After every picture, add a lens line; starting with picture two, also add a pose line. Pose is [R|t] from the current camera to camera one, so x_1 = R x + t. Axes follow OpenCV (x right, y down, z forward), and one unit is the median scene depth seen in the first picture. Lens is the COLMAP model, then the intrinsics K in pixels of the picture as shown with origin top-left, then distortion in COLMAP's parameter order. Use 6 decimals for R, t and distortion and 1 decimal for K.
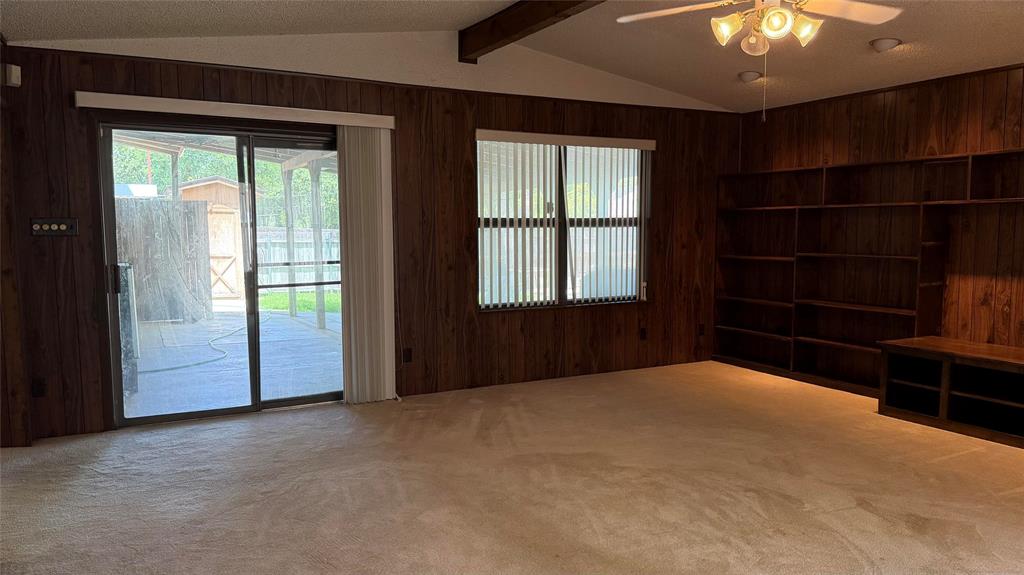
lens RADIAL K [[719.5, 0, 520.6], [0, 719.5, 288.0], [0, 0, 1]] dist [0.069328, -0.099317]
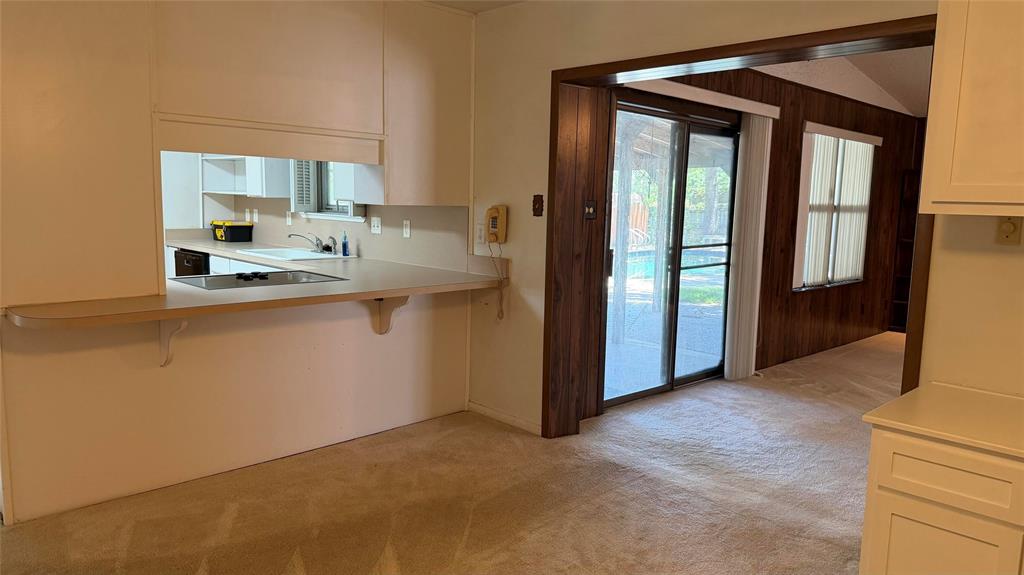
lens RADIAL K [[719.5, 0, 513.9], [0, 719.5, 285.2], [0, 0, 1]] dist [0.069328, -0.099317]
pose [[0.960938, -0.005552, 0.276708, -0.854004], [-0.002535, 0.999580, 0.028862, -0.007379], [-0.276752, -0.028436, 0.960521, 0.085355]]
